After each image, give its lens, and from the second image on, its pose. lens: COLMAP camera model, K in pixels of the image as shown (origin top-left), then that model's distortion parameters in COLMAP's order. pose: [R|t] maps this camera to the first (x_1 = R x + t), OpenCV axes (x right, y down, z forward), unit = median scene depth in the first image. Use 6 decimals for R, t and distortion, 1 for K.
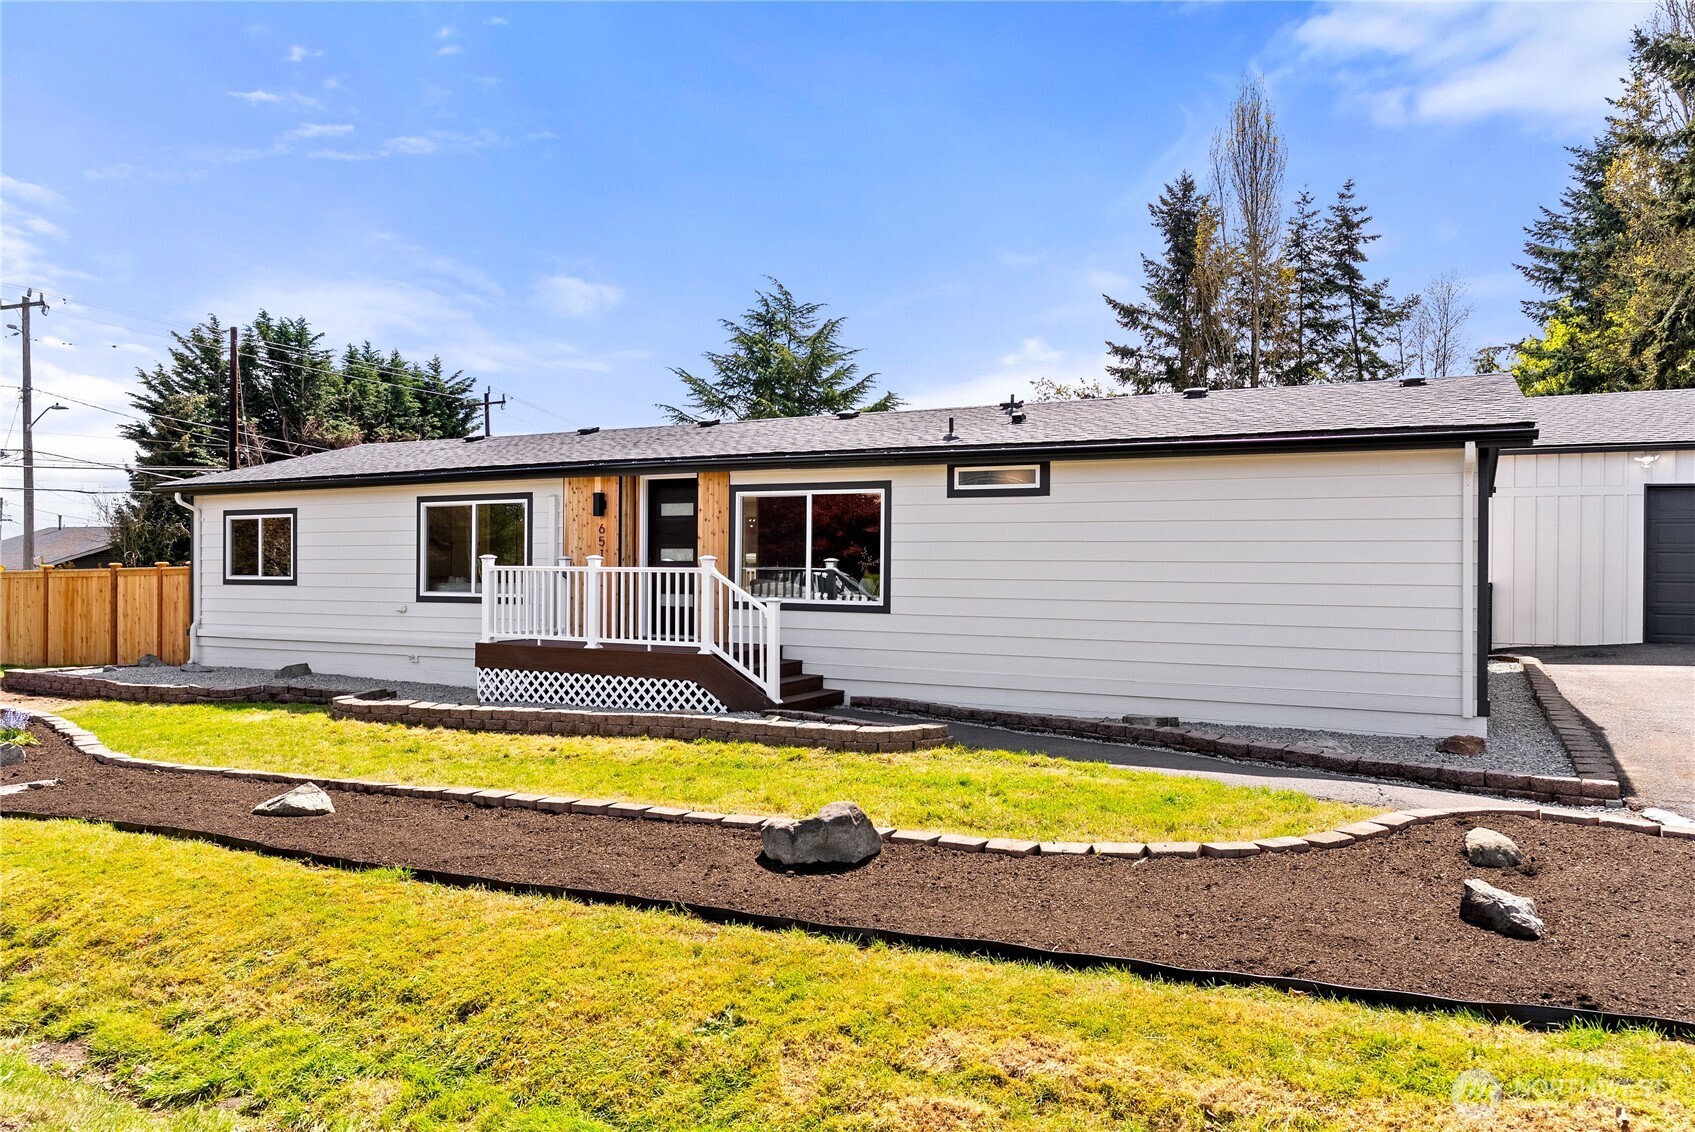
lens RADIAL K [[1149.8, 0, 846.2], [0, 1149.8, 570.9], [0, 0, 1]] dist [-0.001240, 0.002693]
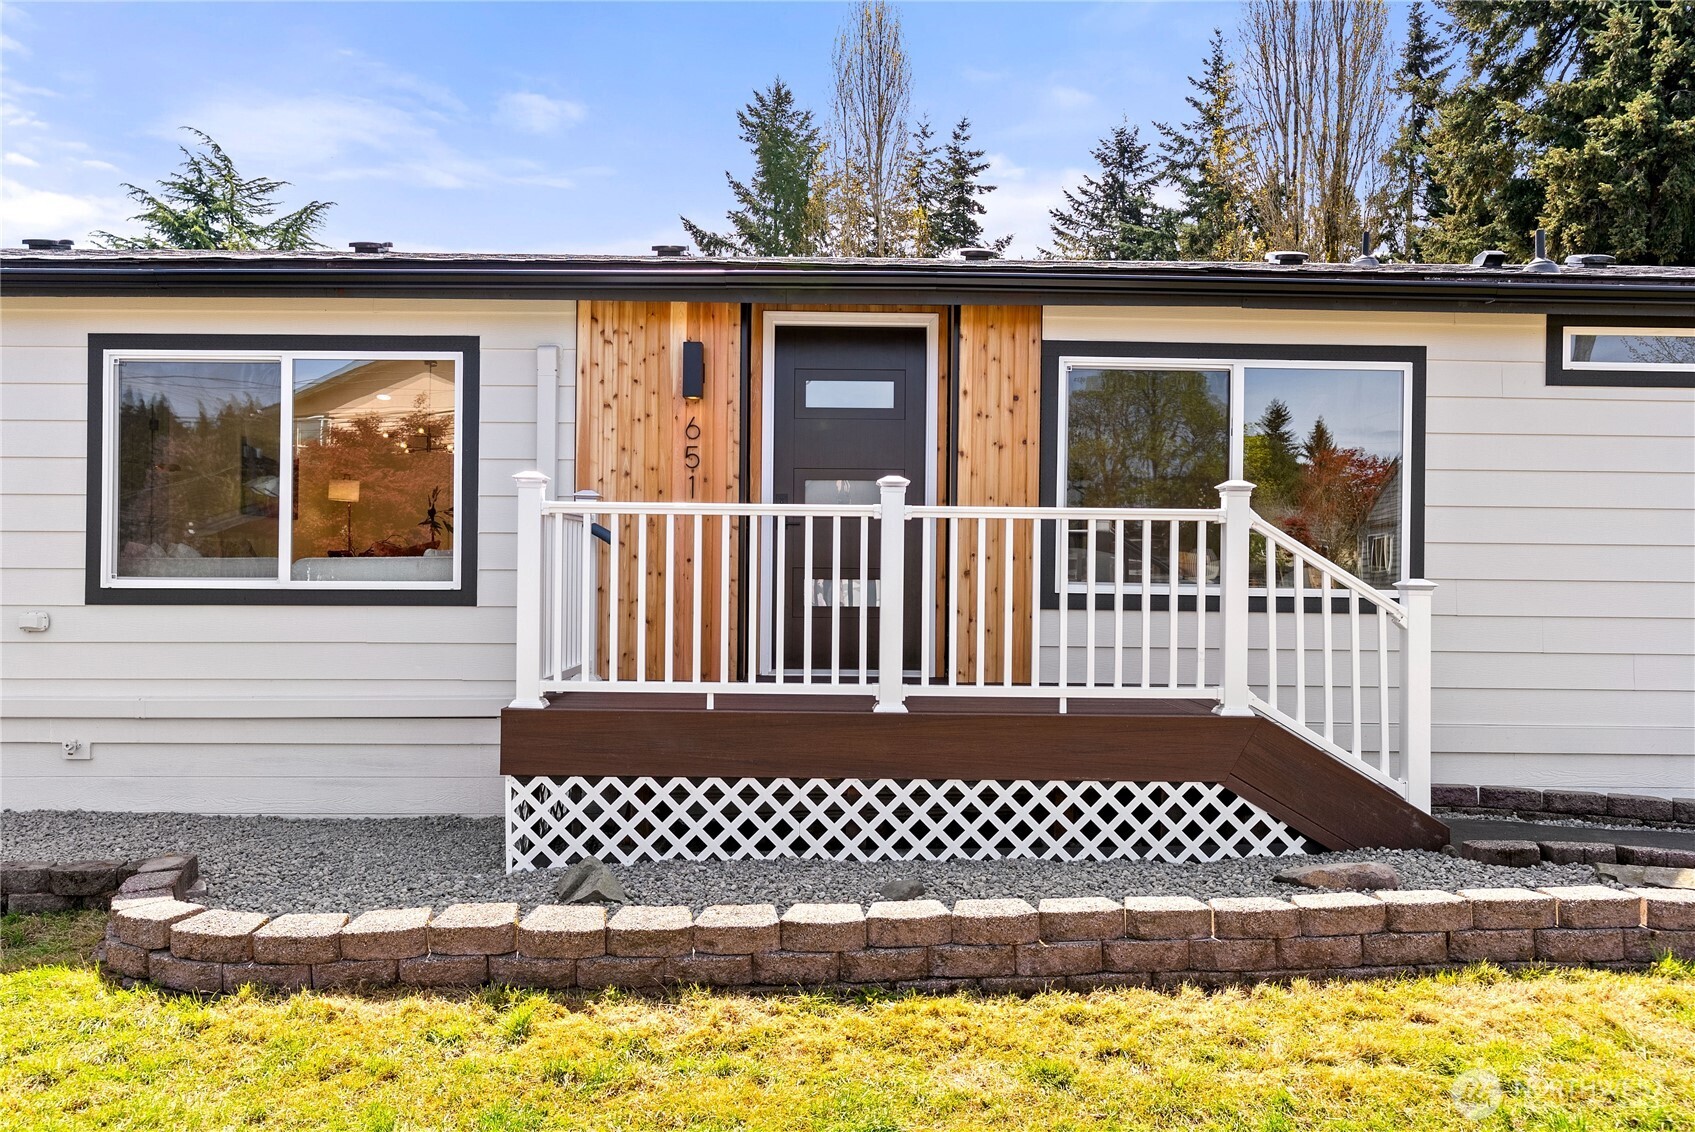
lens RADIAL K [[1330.4, 0, 848.6], [0, 1330.4, 565.4], [0, 0, 1]] dist [0.002208, 0.003625]
pose [[0.884270, 0.004949, 0.466949, -0.293400], [-0.002640, 0.999981, -0.005599, 0.012952], [-0.466968, 0.003719, 0.884266, 0.396732]]
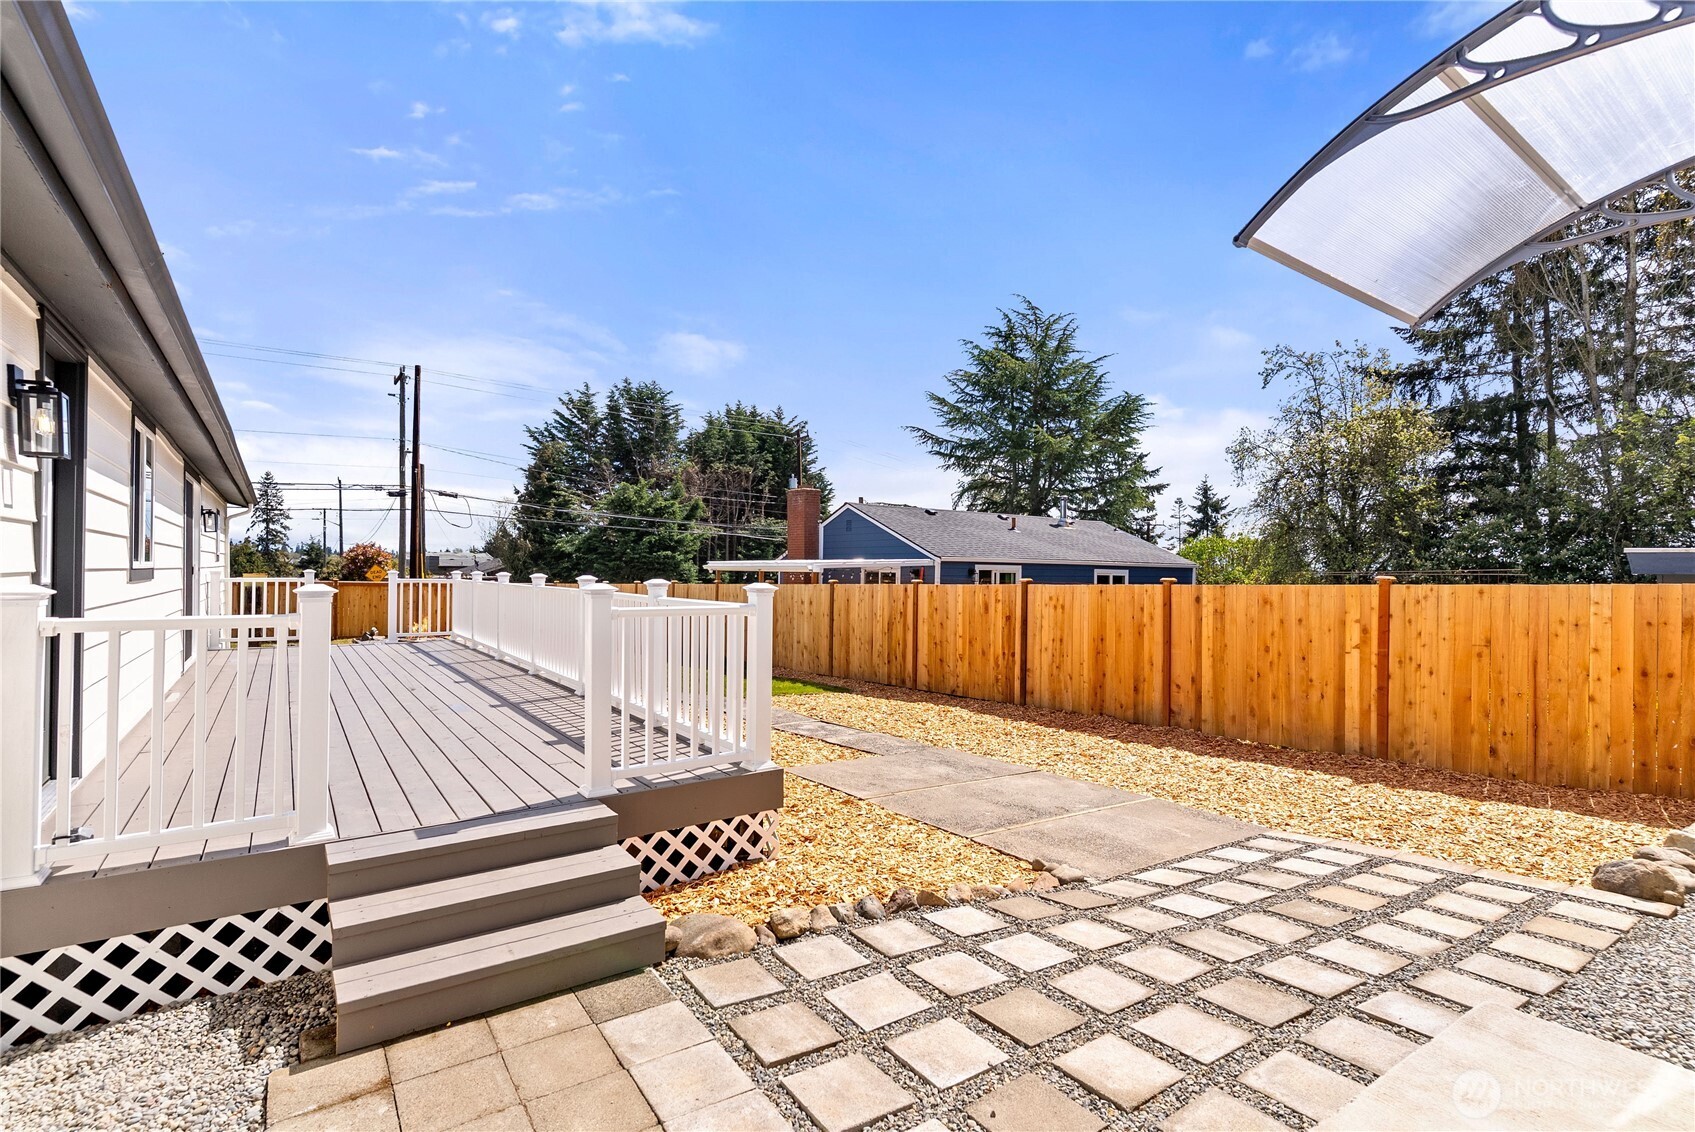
lens RADIAL K [[805.7, 0, 850.5], [0, 805.7, 569.0], [0, 0, 1]] dist [0.004080, -0.002366]
pose [[0.881905, 0.003202, -0.471416, 0.449528], [-0.008740, 0.999916, -0.009558, -0.003695], [0.471346, 0.012550, 0.881859, 0.921603]]
